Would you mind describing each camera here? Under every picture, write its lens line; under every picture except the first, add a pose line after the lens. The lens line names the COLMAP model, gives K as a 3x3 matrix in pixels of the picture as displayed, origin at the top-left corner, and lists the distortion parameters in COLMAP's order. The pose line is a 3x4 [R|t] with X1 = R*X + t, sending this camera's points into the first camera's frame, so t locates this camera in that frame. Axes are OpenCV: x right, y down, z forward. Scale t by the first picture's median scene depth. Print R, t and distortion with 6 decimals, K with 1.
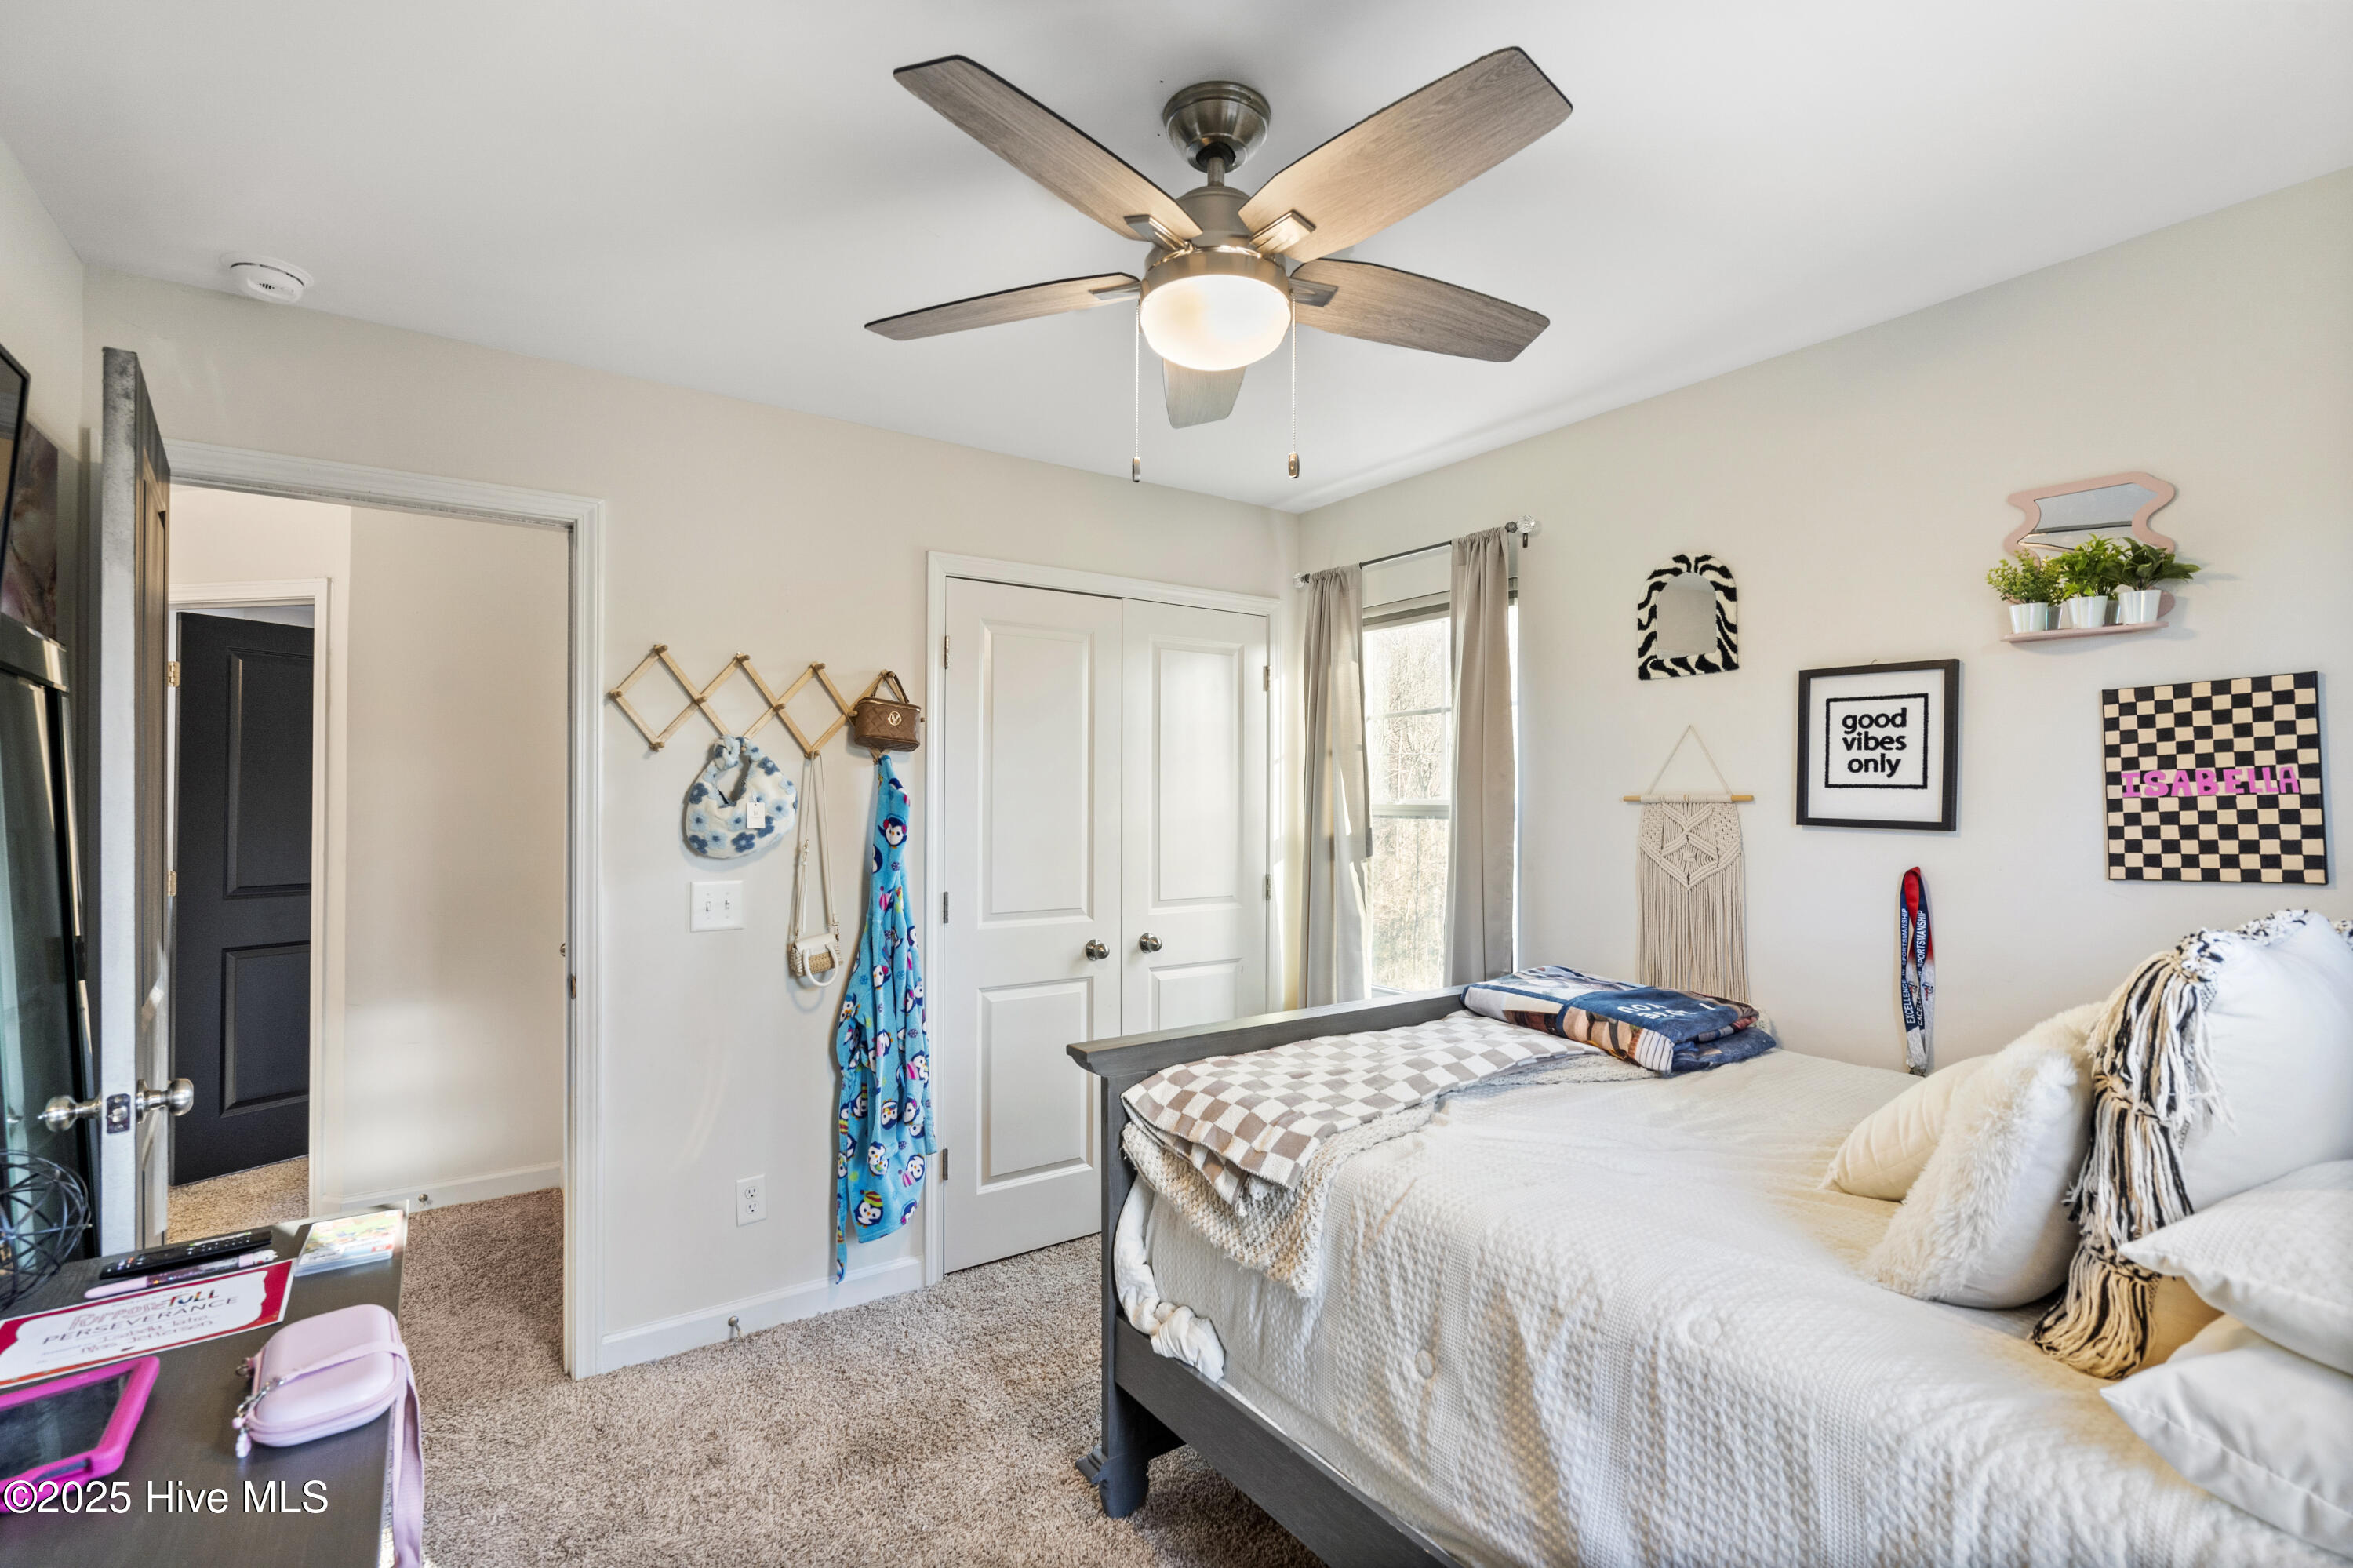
lens RADIAL K [[1068.4, 0, 1173.8], [0, 1068.4, 792.8], [0, 0, 1]] dist [-0.002383, -0.000173]
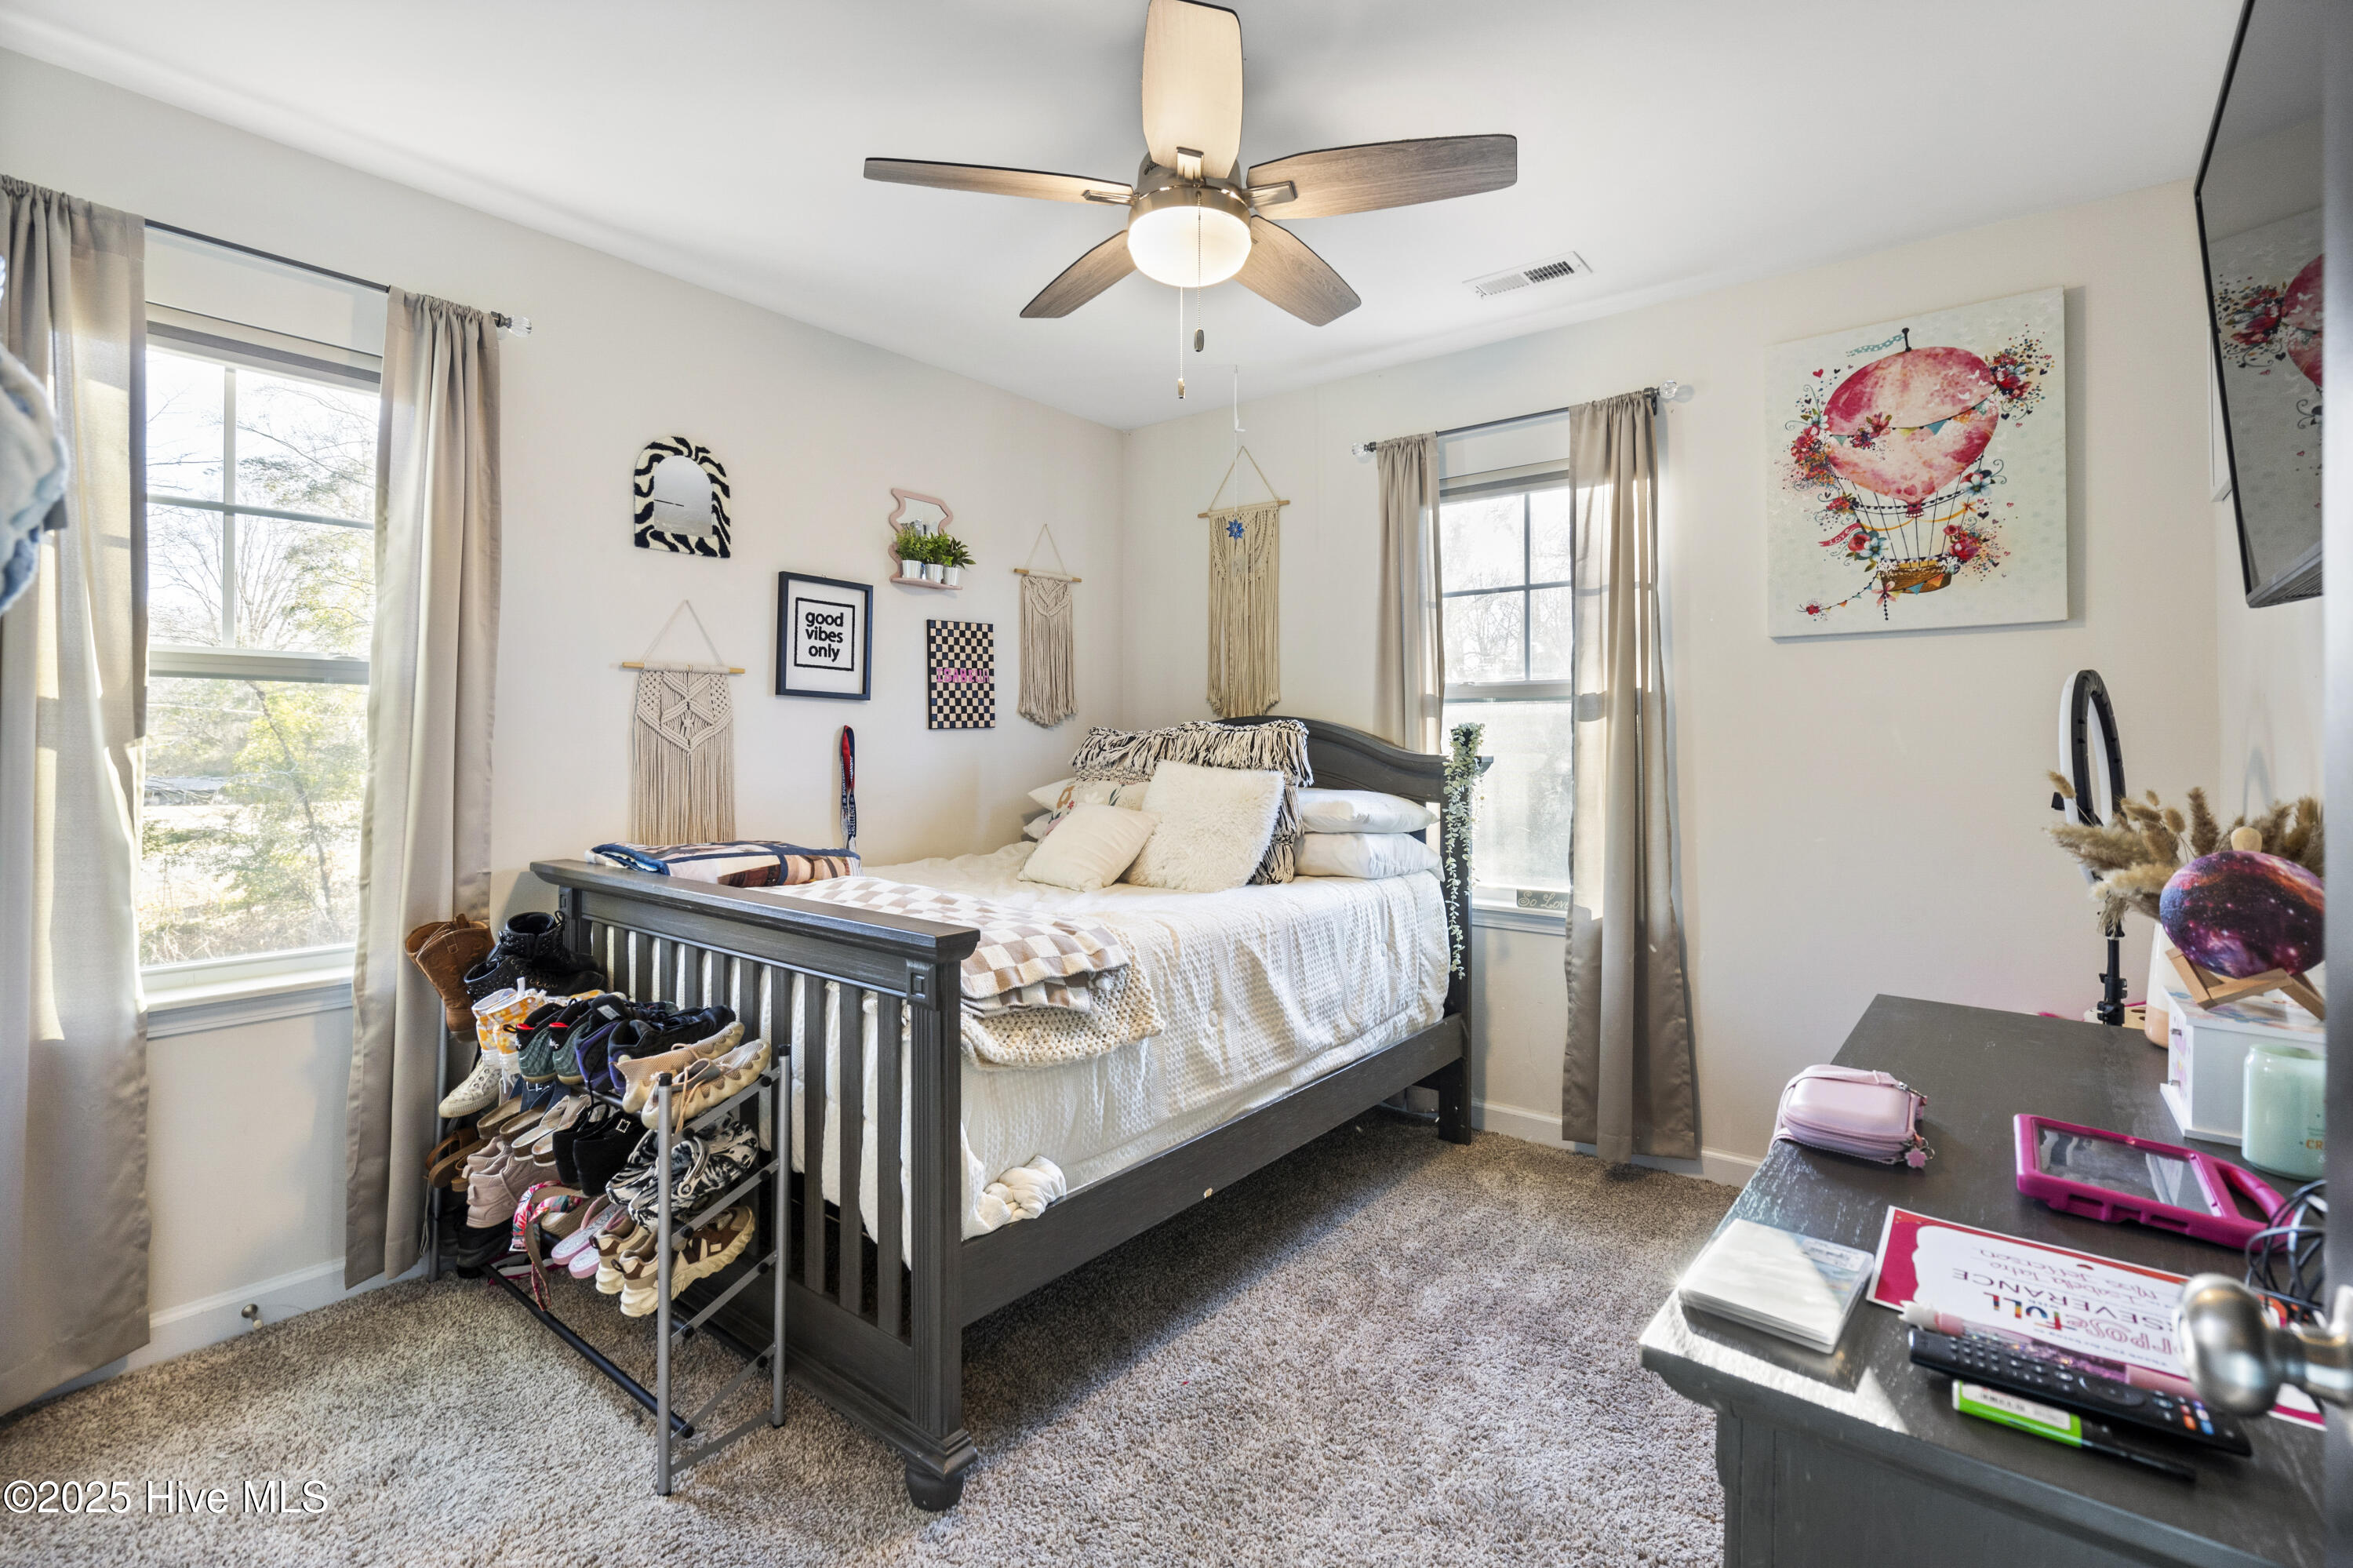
lens RADIAL K [[1091.6, 0, 1170.9], [0, 1091.6, 748.0], [0, 0, 1]] dist [-0.003952, 0.000473]
pose [[-0.277026, -0.004512, 0.960852, -0.817130], [-0.007837, 0.999966, 0.002436, 0.091263], [-0.960830, -0.006855, -0.277052, 0.971731]]
